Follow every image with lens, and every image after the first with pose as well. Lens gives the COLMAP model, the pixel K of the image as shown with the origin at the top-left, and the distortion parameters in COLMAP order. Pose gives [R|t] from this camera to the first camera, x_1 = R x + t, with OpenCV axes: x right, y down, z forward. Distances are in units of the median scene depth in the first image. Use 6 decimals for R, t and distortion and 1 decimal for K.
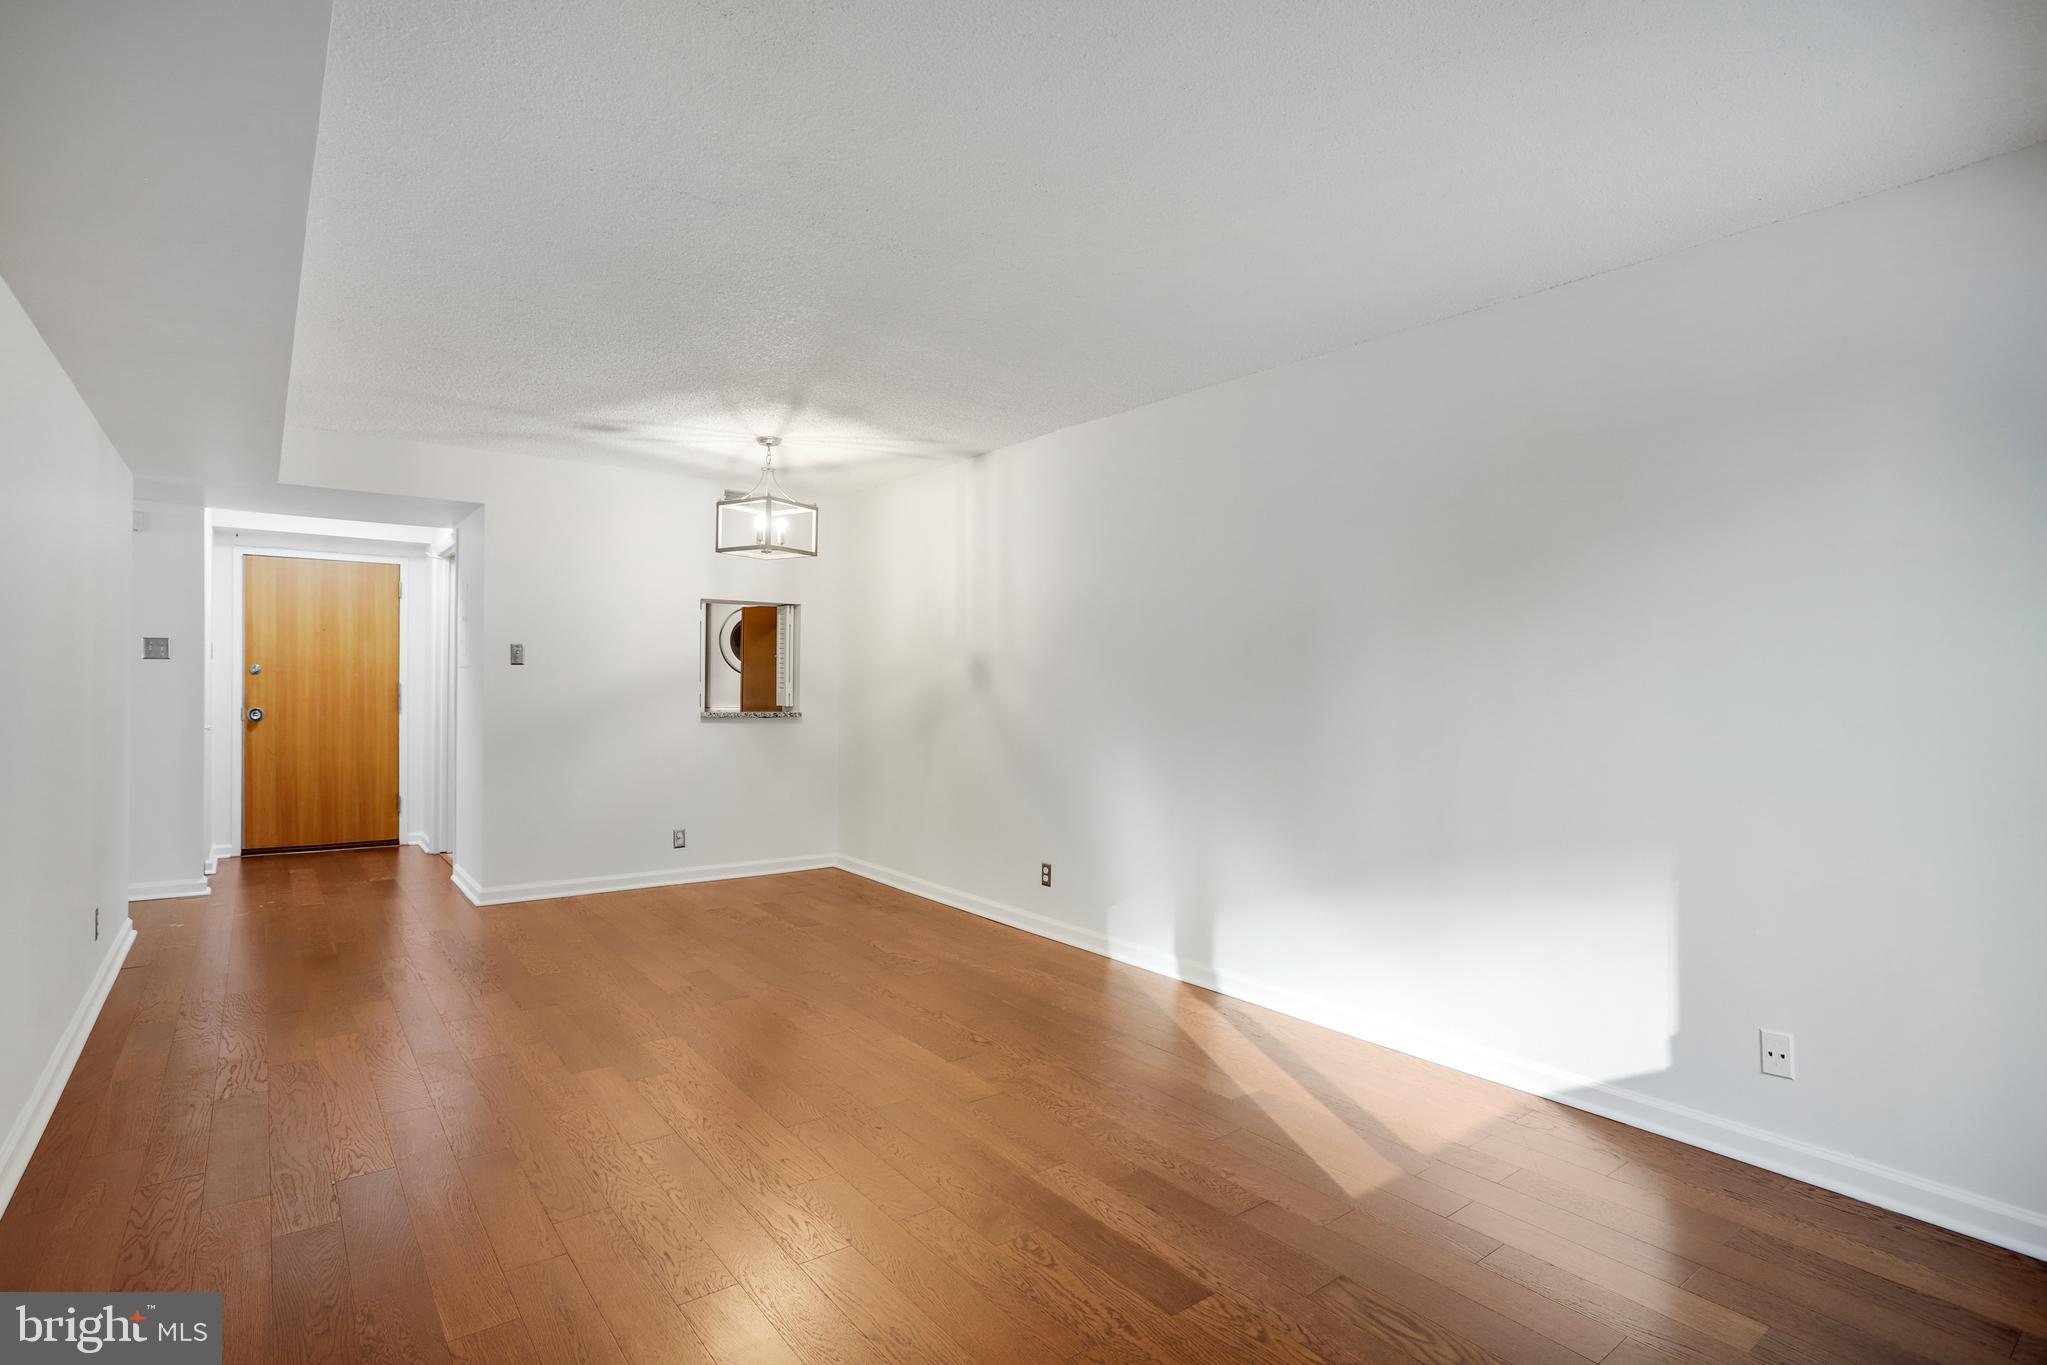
lens RADIAL K [[1025.8, 0, 1027.0], [0, 1025.8, 681.1], [0, 0, 1]] dist [-0.059492, 0.035742]
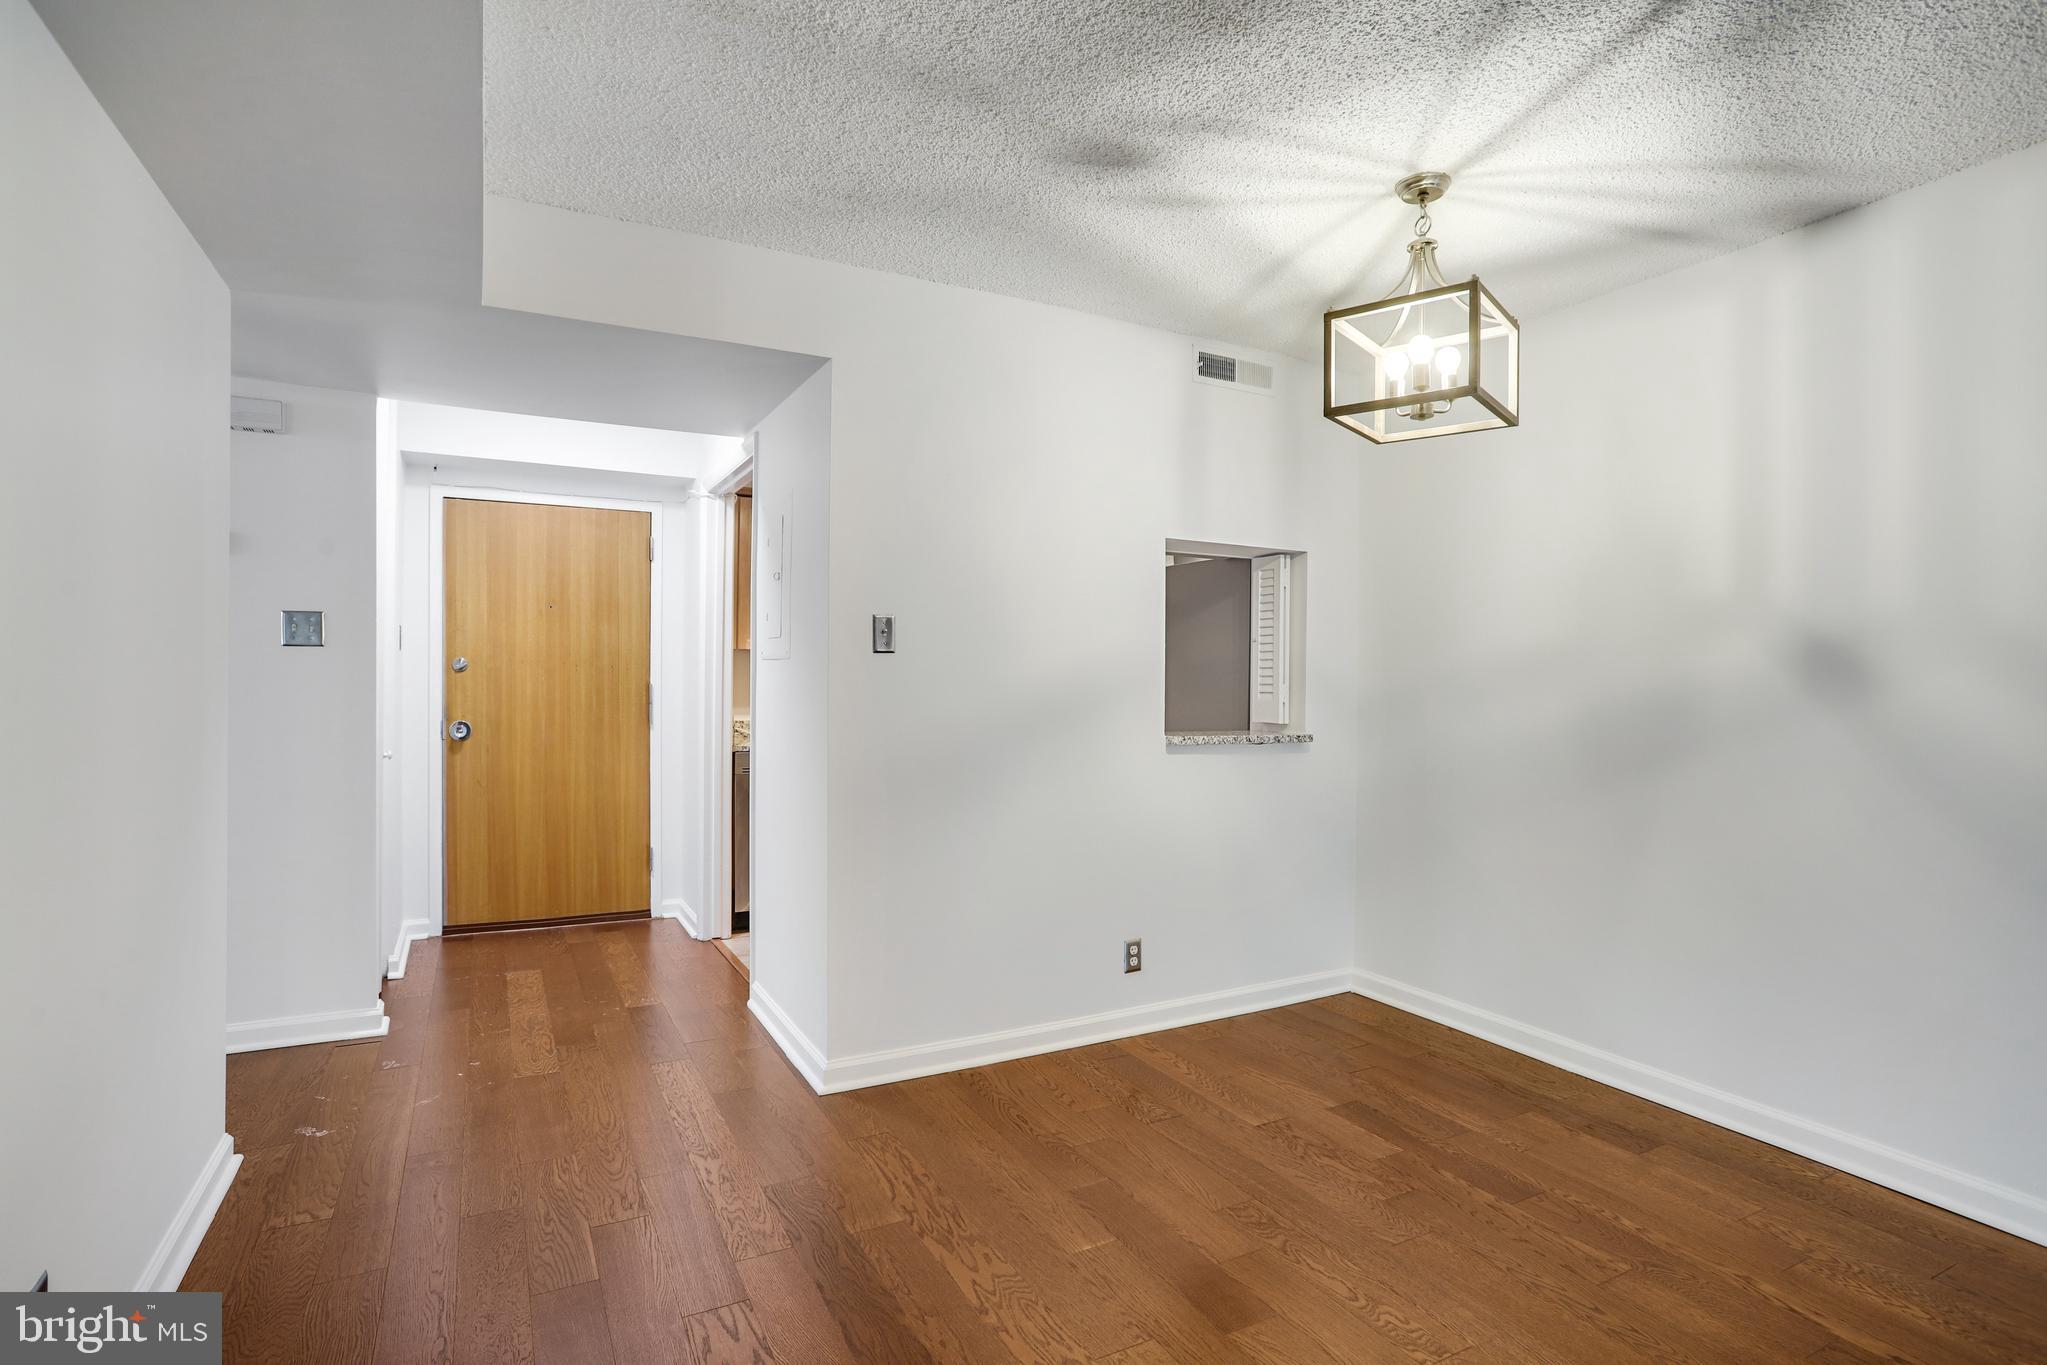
lens RADIAL K [[1026.7, 0, 1035.6], [0, 1026.7, 681.7], [0, 0, 1]] dist [-0.056452, 0.035585]
pose [[0.988037, -0.000608, -0.154213, -0.275060], [0.001006, 0.999996, 0.002507, -0.001494], [0.154211, -0.002633, 0.988034, 0.378736]]
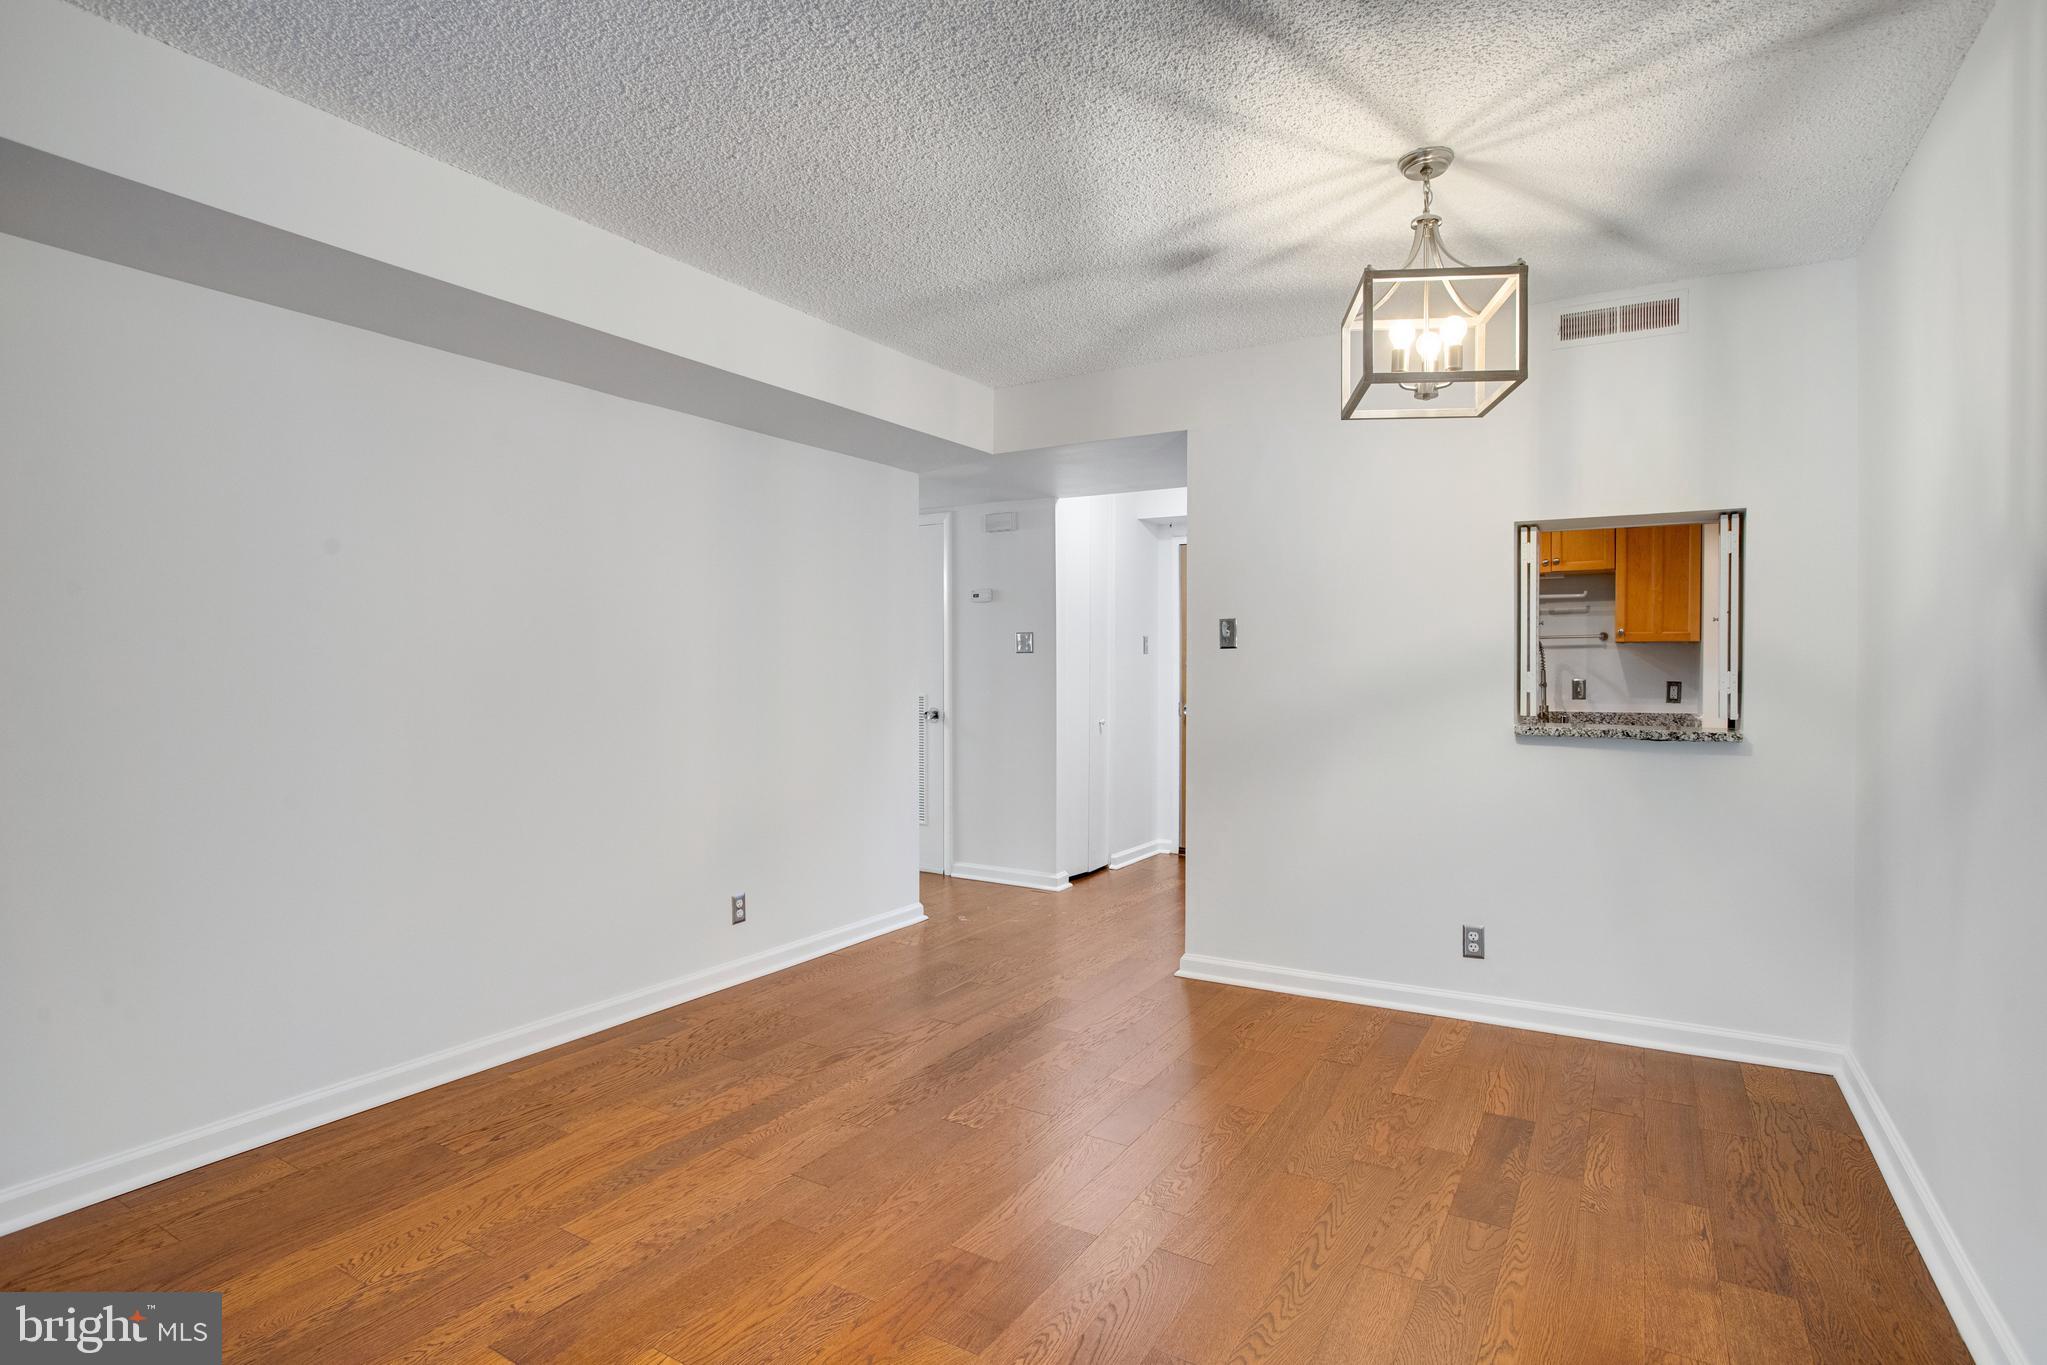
lens RADIAL K [[1026.7, 0, 1035.6], [0, 1026.7, 681.7], [0, 0, 1]] dist [-0.056452, 0.035585]
pose [[0.372161, 0.000006, -0.928168, 0.090866], [0.002767, 0.999996, 0.001116, 0.004823], [0.928164, -0.002983, 0.372159, 0.498983]]
